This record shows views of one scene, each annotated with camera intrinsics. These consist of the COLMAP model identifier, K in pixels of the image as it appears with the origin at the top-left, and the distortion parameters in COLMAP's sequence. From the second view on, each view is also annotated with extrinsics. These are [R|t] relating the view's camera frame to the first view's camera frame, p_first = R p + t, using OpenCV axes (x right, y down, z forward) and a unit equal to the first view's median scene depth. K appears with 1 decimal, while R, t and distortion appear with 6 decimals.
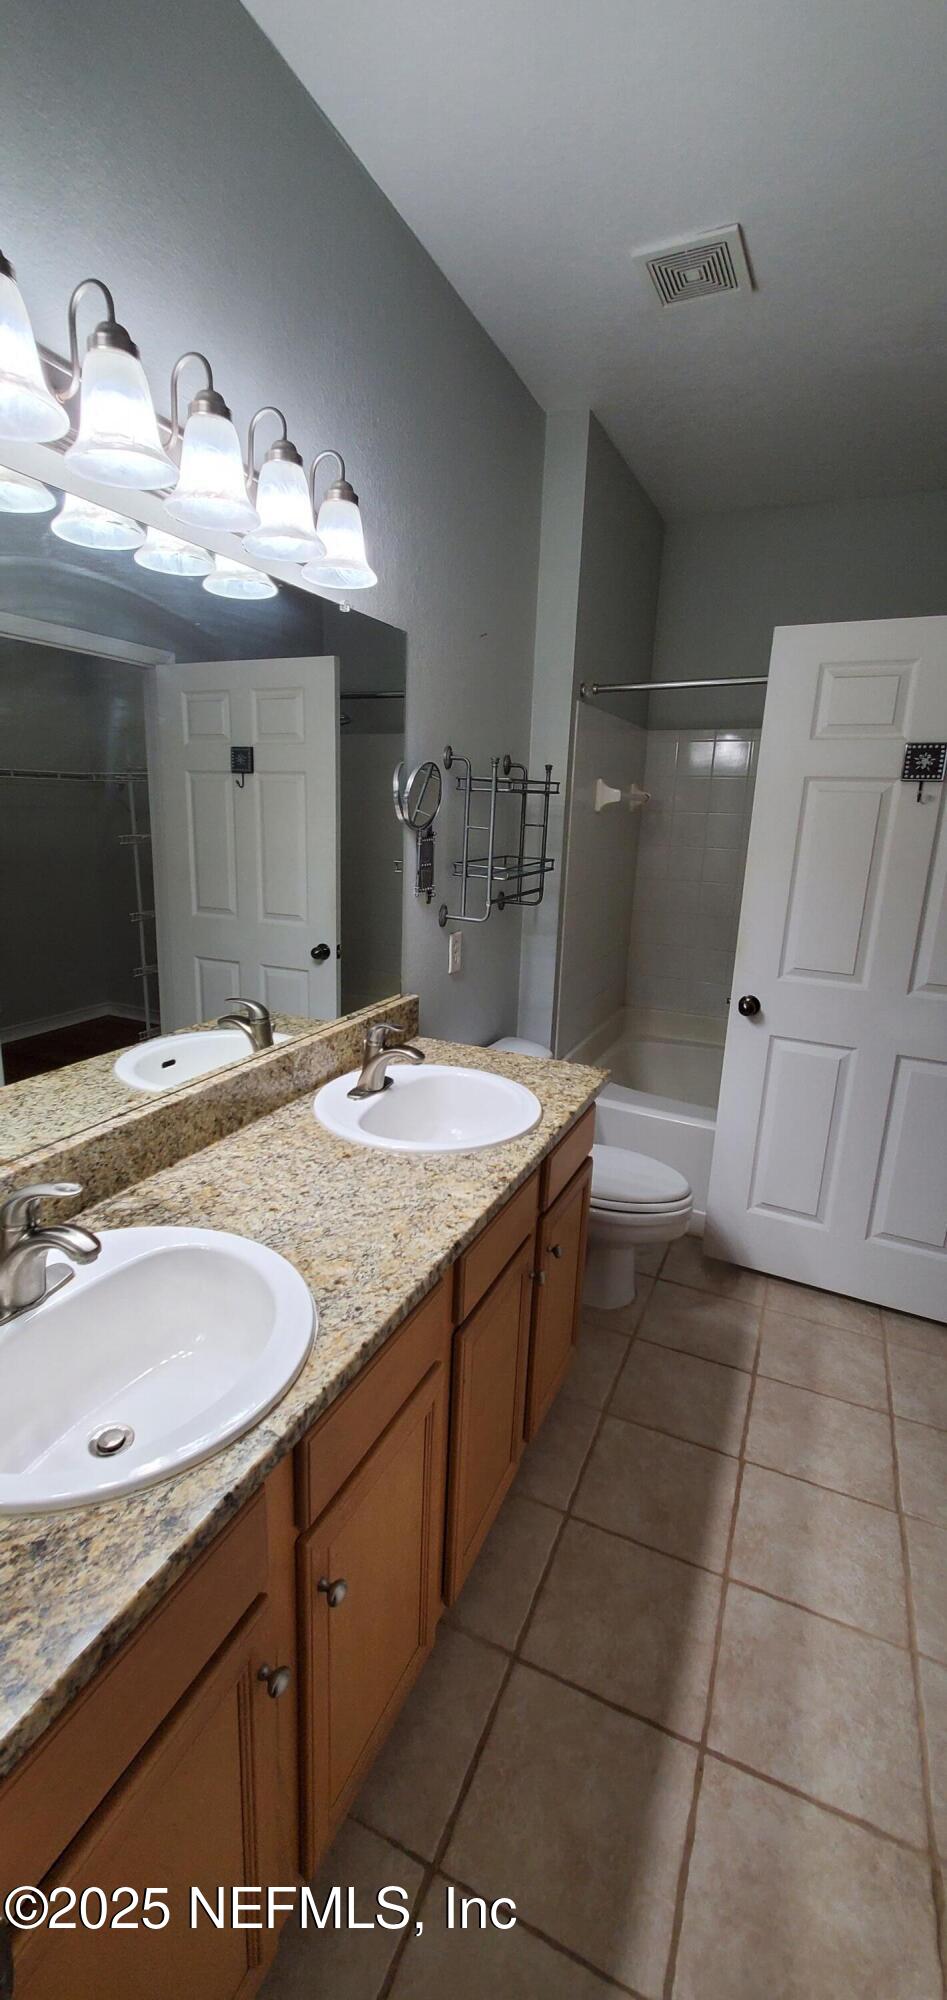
lens RADIAL K [[806.4, 0, 439.7], [0, 806.4, 984.6], [0, 0, 1]] dist [0.002693, -0.002937]
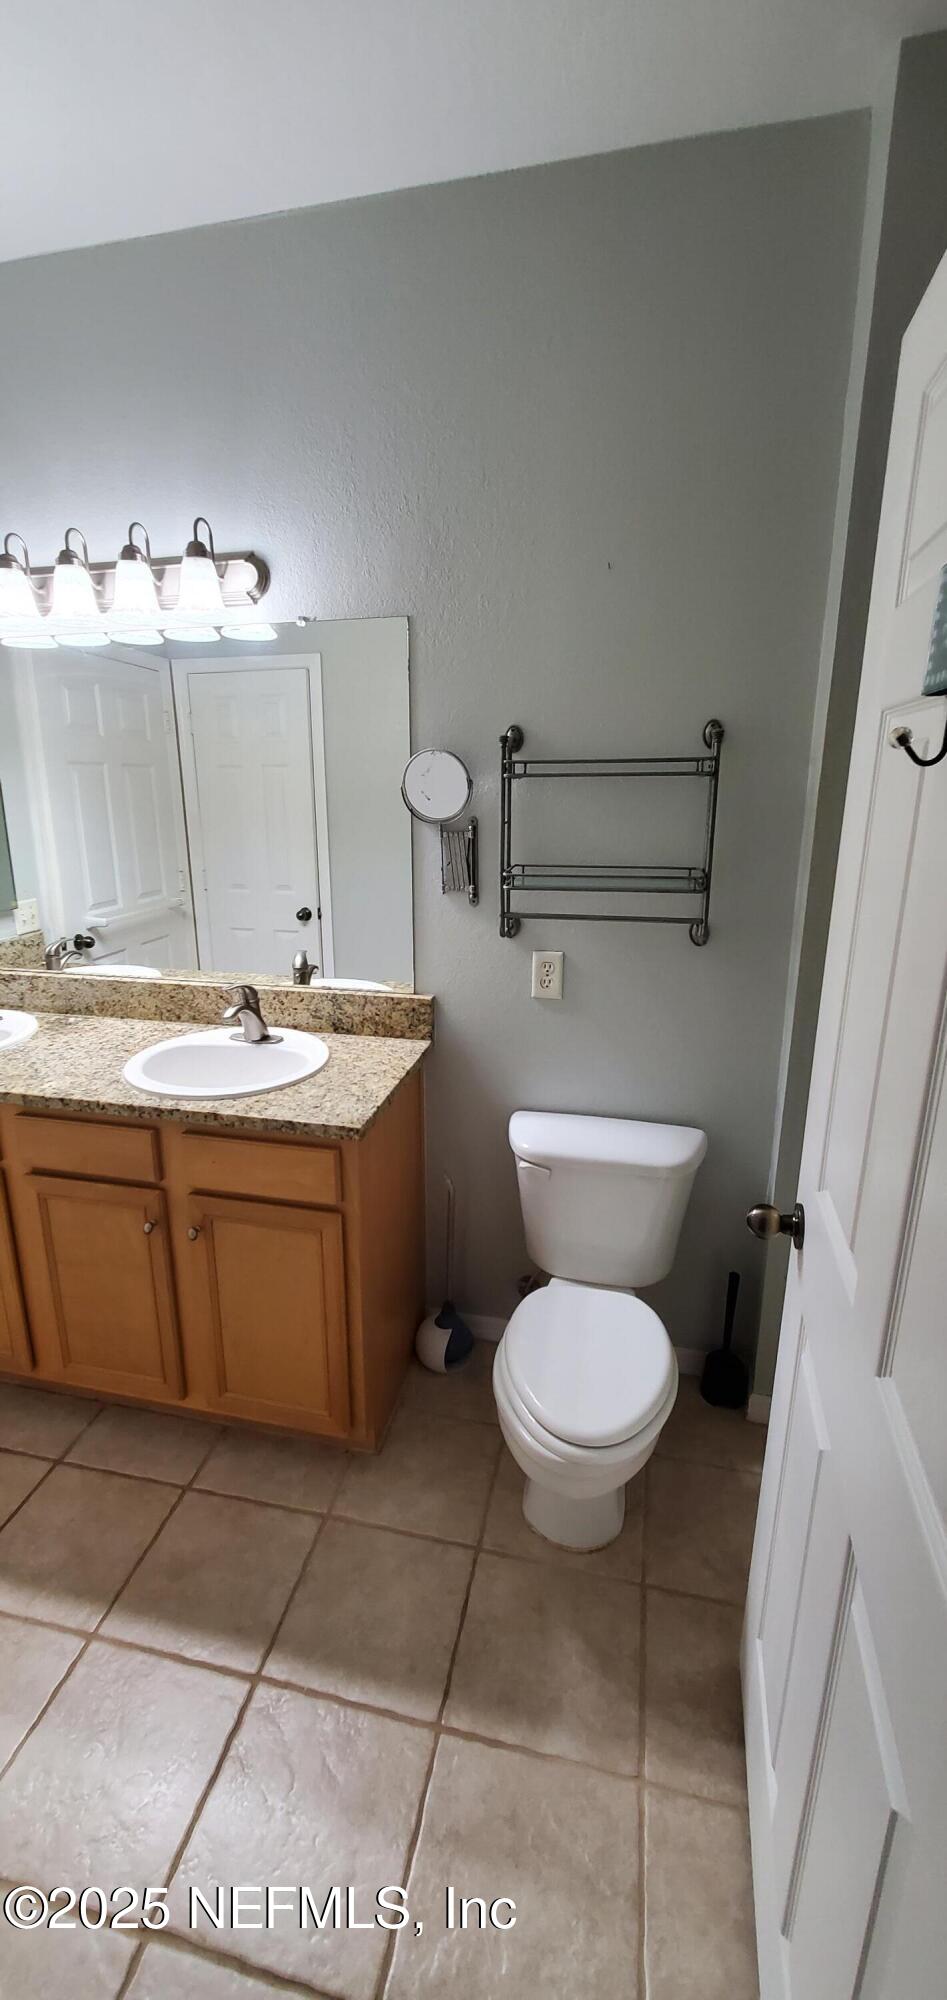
lens RADIAL K [[806.4, 0, 456.9], [0, 806.4, 993.5], [0, 0, 1]] dist [0.002693, -0.002937]
pose [[0.207661, 0.217987, -0.953603, 0.976918], [-0.207971, 0.962406, 0.174711, -0.181677], [0.955837, 0.162041, 0.245189, 0.889051]]
